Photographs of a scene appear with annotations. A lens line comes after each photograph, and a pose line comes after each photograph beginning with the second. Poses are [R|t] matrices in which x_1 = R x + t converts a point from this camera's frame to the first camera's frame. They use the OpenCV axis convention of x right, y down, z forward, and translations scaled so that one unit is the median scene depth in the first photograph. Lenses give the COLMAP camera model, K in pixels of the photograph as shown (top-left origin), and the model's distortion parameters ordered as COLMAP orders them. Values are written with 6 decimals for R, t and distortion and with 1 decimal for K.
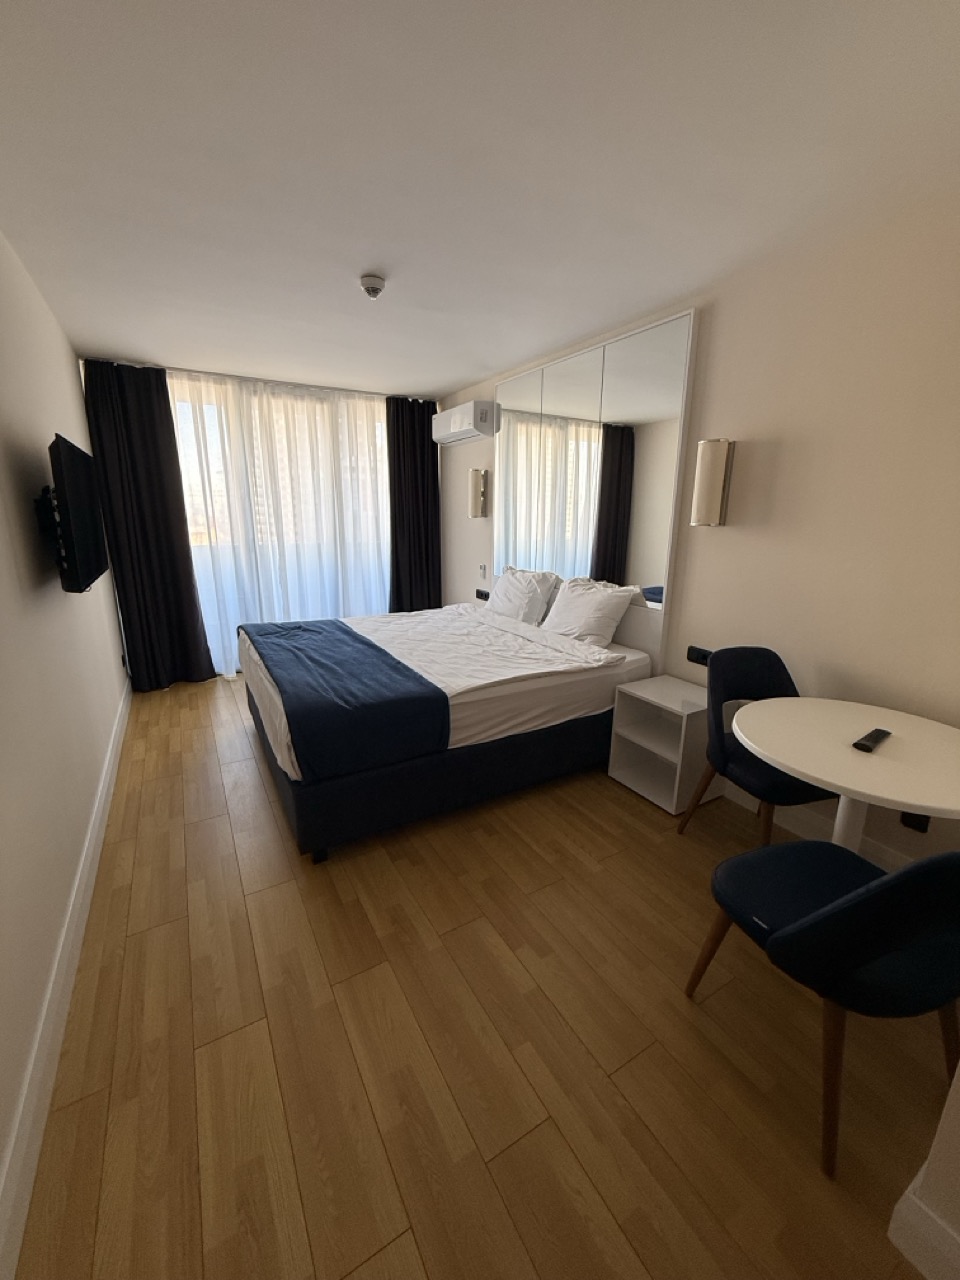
lens RADIAL K [[510.2, 0, 484.7], [0, 510.2, 638.4], [0, 0, 1]] dist [-0.000411, -0.000279]
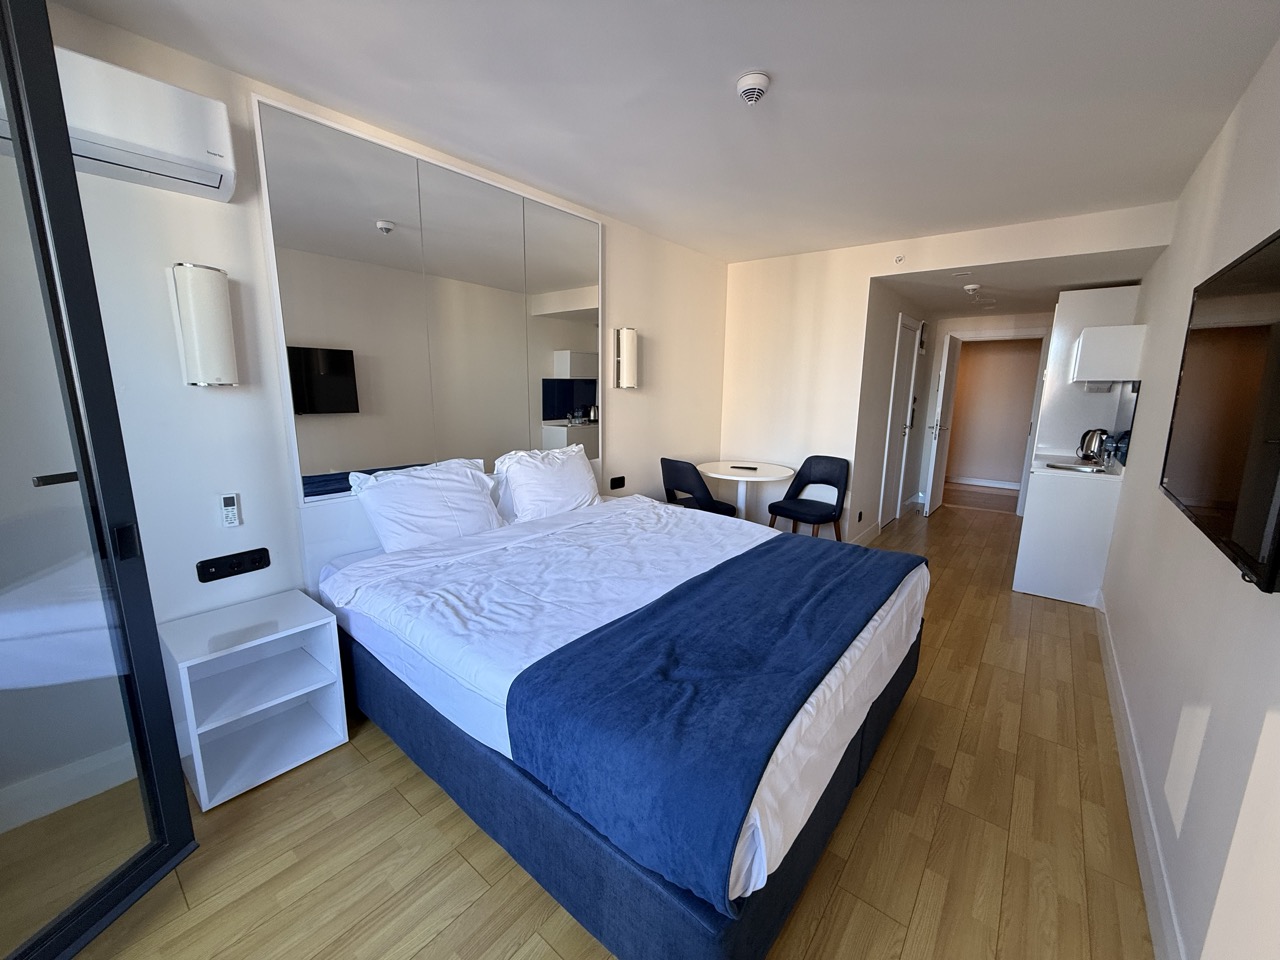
lens RADIAL K [[510.2, 0, 641.2], [0, 510.2, 477.8], [0, 0, 1]] dist [-0.000411, -0.000279]
pose [[-0.348378, -0.188832, 0.918137, -0.790142], [0.212169, 0.938191, 0.273463, -0.312271], [-0.913026, 0.290069, -0.286781, 1.250859]]
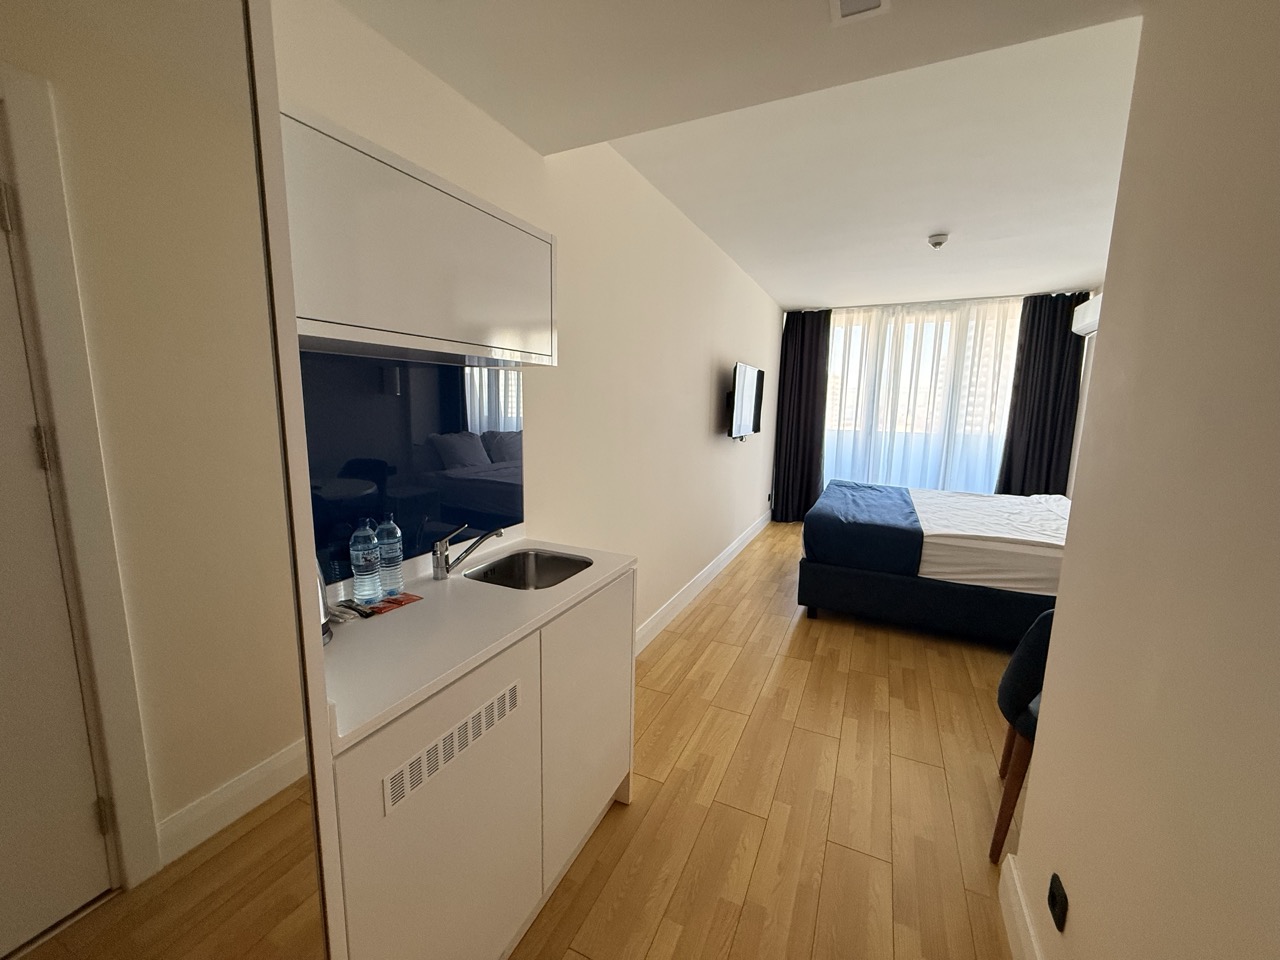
lens RADIAL K [[510.2, 0, 639.2], [0, 510.2, 479.7], [0, 0, 1]] dist [-0.000411, -0.000279]
pose [[0.558745, 0.118667, -0.820806, 0.456272], [-0.208296, 0.978066, -0.000391, 0.100005], [0.802756, 0.171189, 0.571207, -0.286301]]
